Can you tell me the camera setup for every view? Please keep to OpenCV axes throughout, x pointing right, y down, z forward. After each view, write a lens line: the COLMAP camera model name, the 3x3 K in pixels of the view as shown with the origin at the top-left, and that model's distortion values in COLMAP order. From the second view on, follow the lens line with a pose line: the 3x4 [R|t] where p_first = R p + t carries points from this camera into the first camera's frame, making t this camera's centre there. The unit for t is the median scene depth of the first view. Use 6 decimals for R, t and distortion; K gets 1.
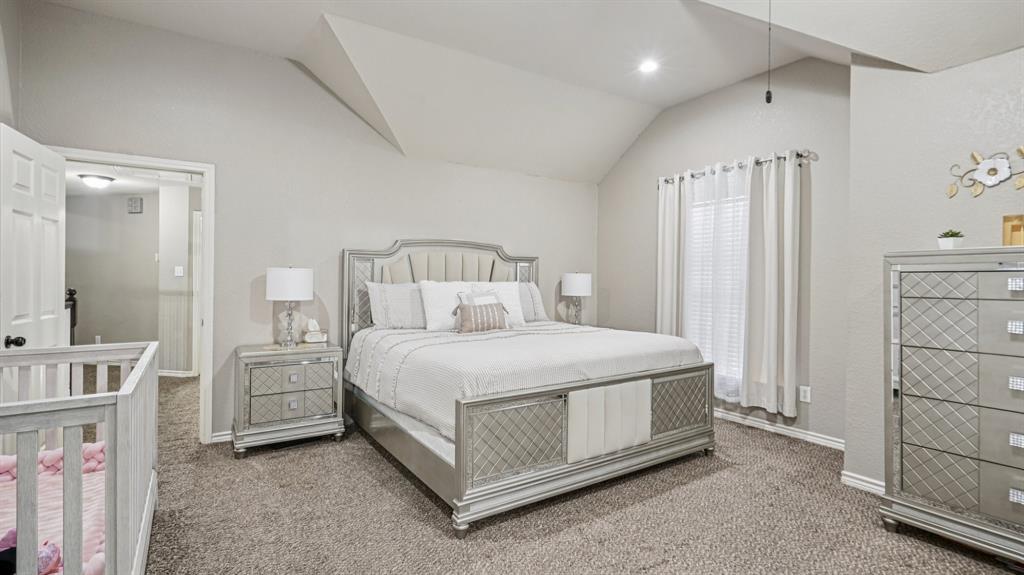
lens RADIAL K [[481.8, 0, 512.1], [0, 481.8, 282.3], [0, 0, 1]] dist [0.001485, 0.000023]
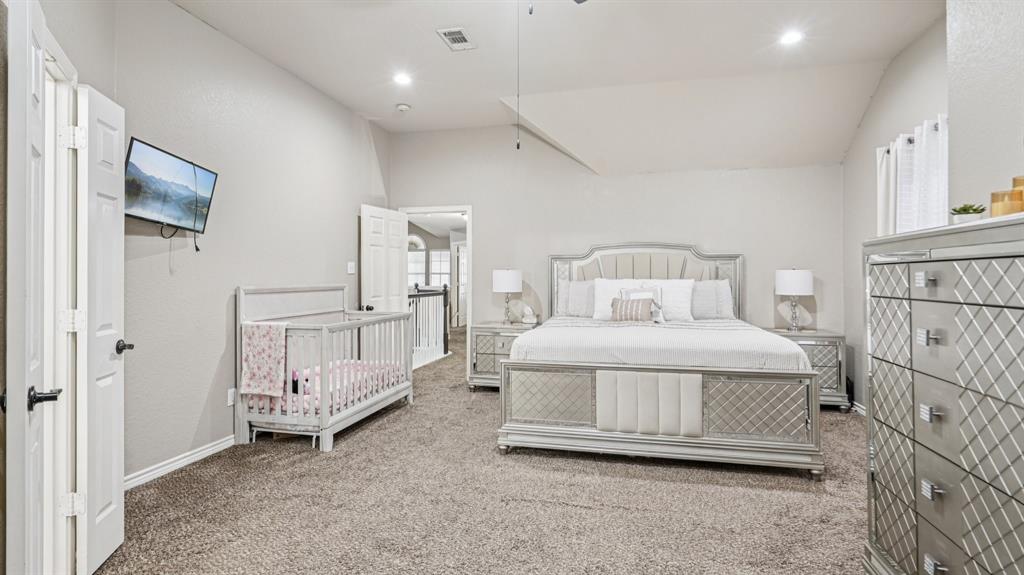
lens RADIAL K [[481.8, 0, 512.1], [0, 481.8, 282.3], [0, 0, 1]] dist [0.001485, 0.000023]
pose [[0.690138, 0.003004, -0.723672, 0.578060], [-0.000938, 0.999994, 0.003256, 0.003088], [0.723678, -0.001569, 0.690136, 0.010640]]
